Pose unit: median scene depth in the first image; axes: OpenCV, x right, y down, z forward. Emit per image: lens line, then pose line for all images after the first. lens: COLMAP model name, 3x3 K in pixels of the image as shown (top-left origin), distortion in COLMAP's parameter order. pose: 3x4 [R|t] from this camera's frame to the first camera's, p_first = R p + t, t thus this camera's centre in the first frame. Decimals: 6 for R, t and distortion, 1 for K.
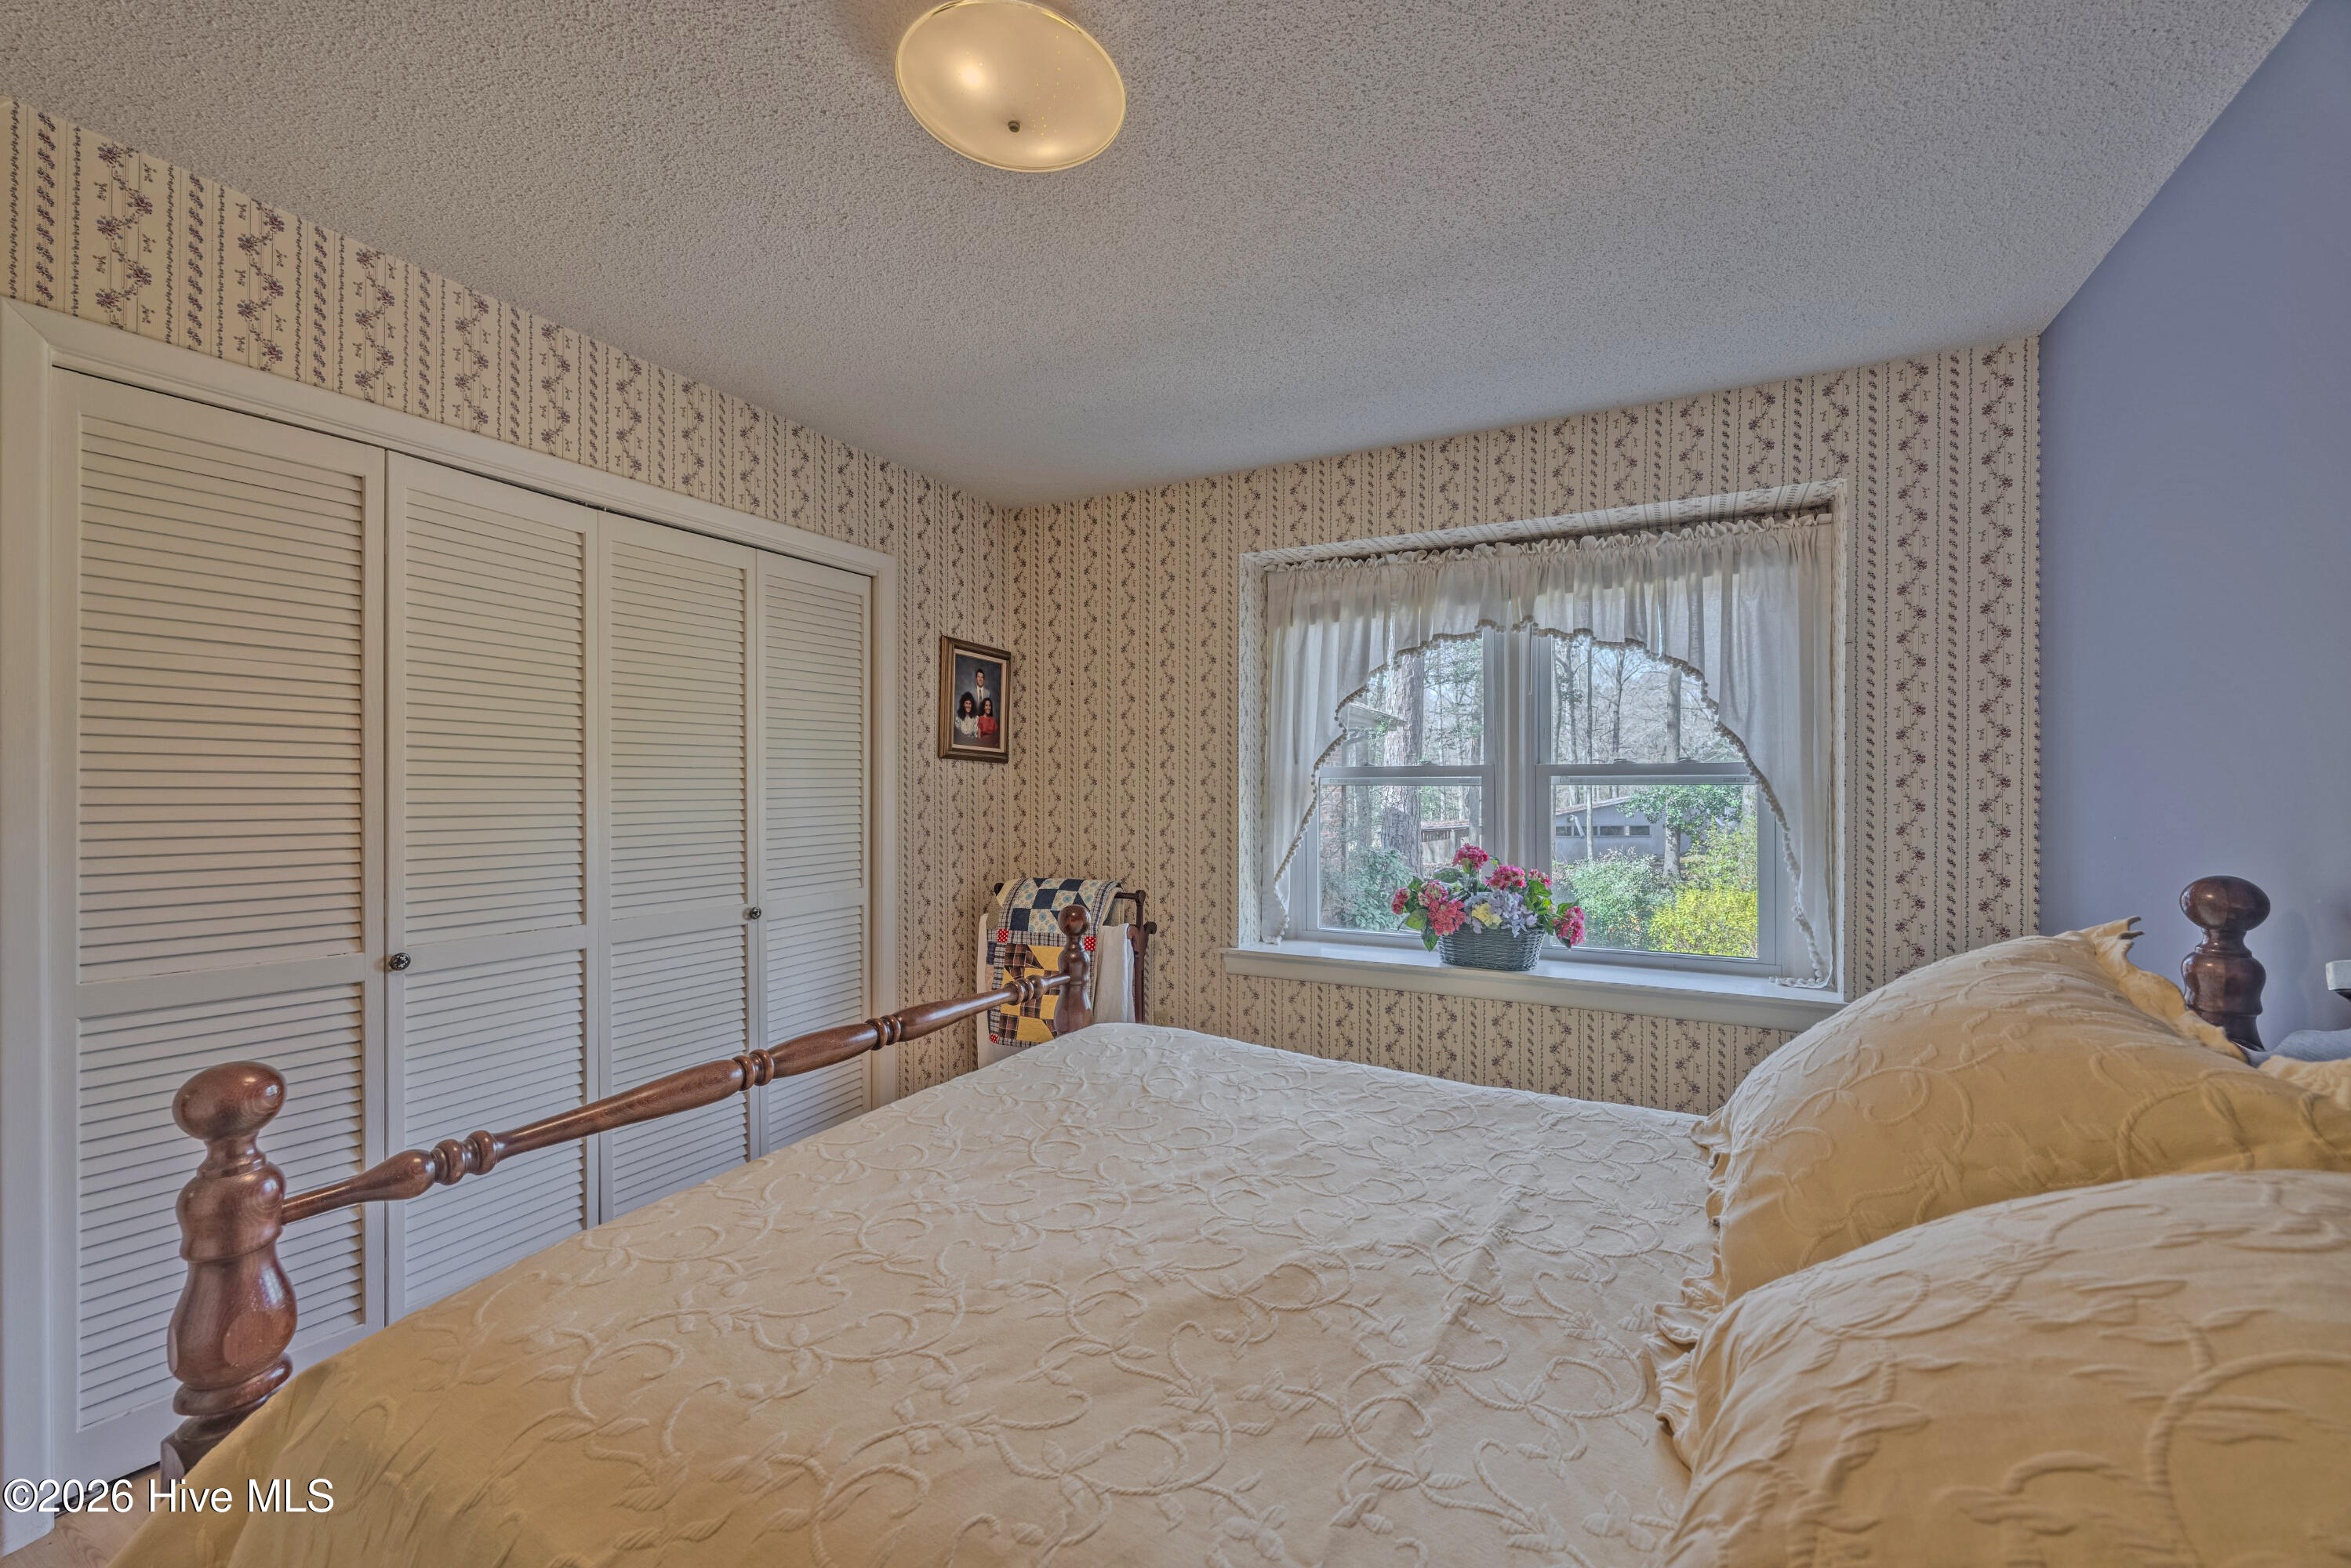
lens RADIAL K [[906.4, 0, 1185.2], [0, 906.4, 786.7], [0, 0, 1]] dist [0.001010, 0.000037]
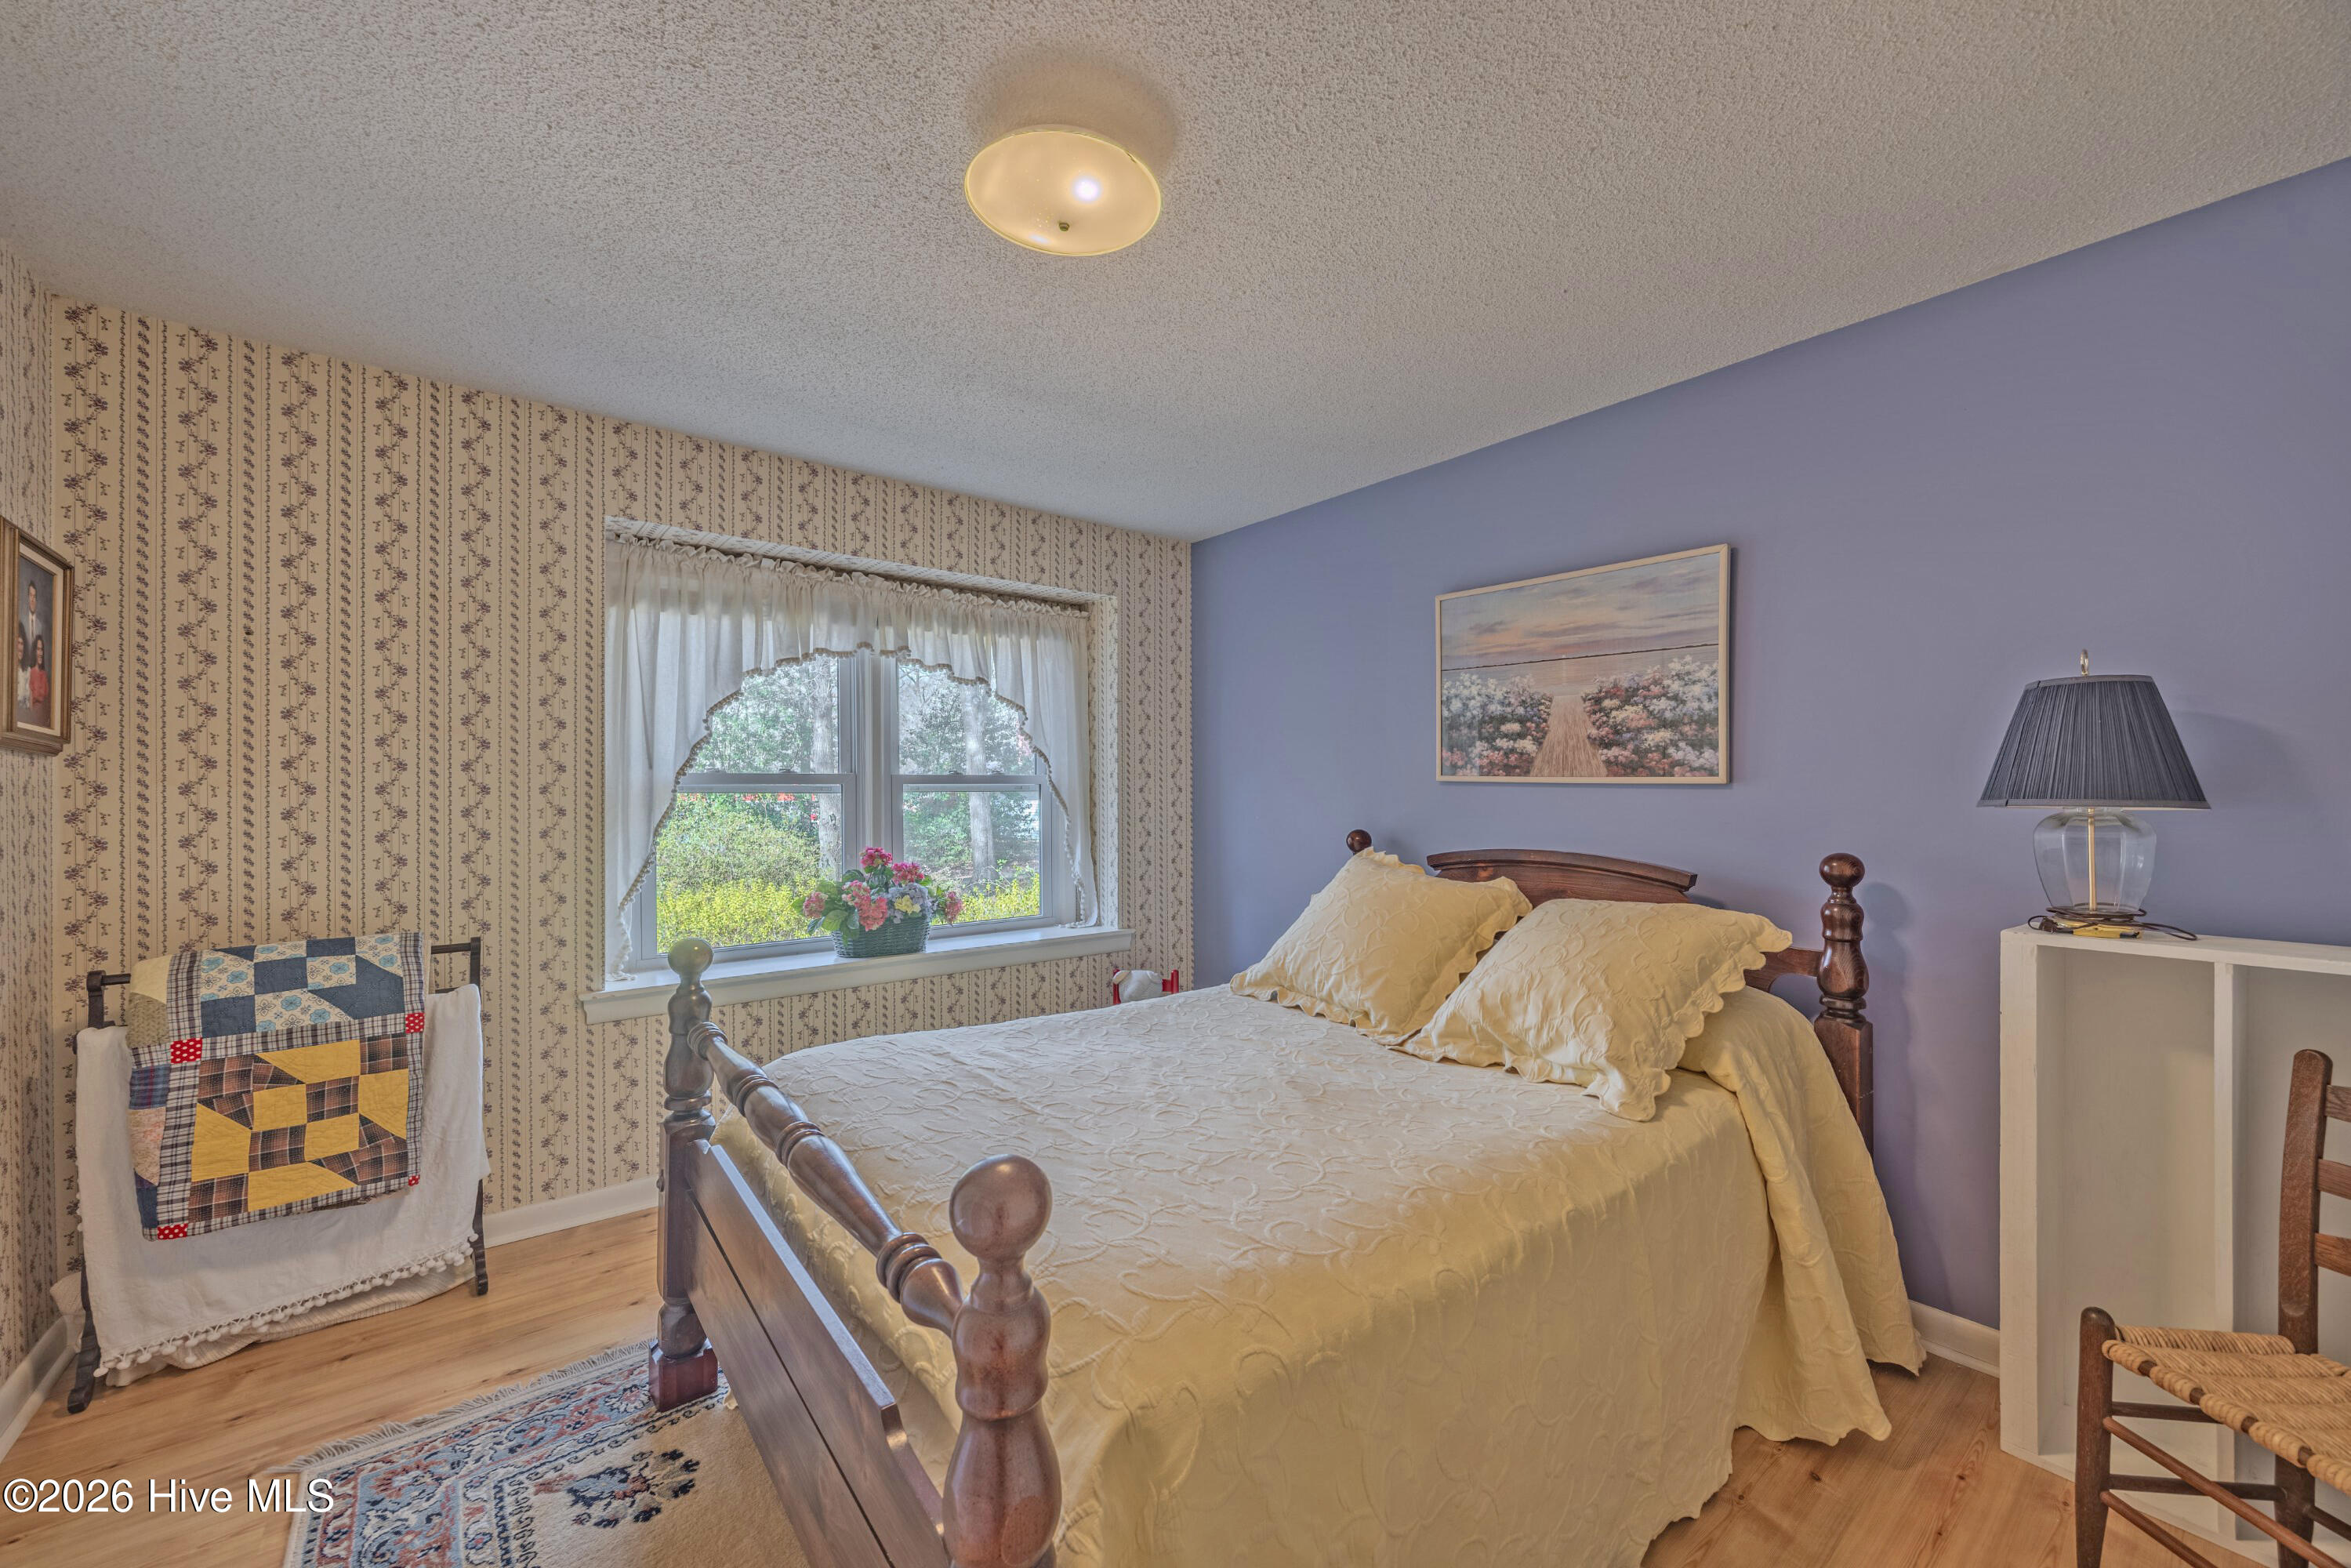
lens RADIAL K [[906.5, 0, 1240.5], [0, 906.5, 784.0], [0, 0, 1]] dist [0.001010, 0.000037]
pose [[0.393097, 0.004752, 0.919485, -0.493076], [0.003193, 0.999974, -0.006534, -0.003034], [-0.919492, 0.005504, 0.393071, 0.144290]]
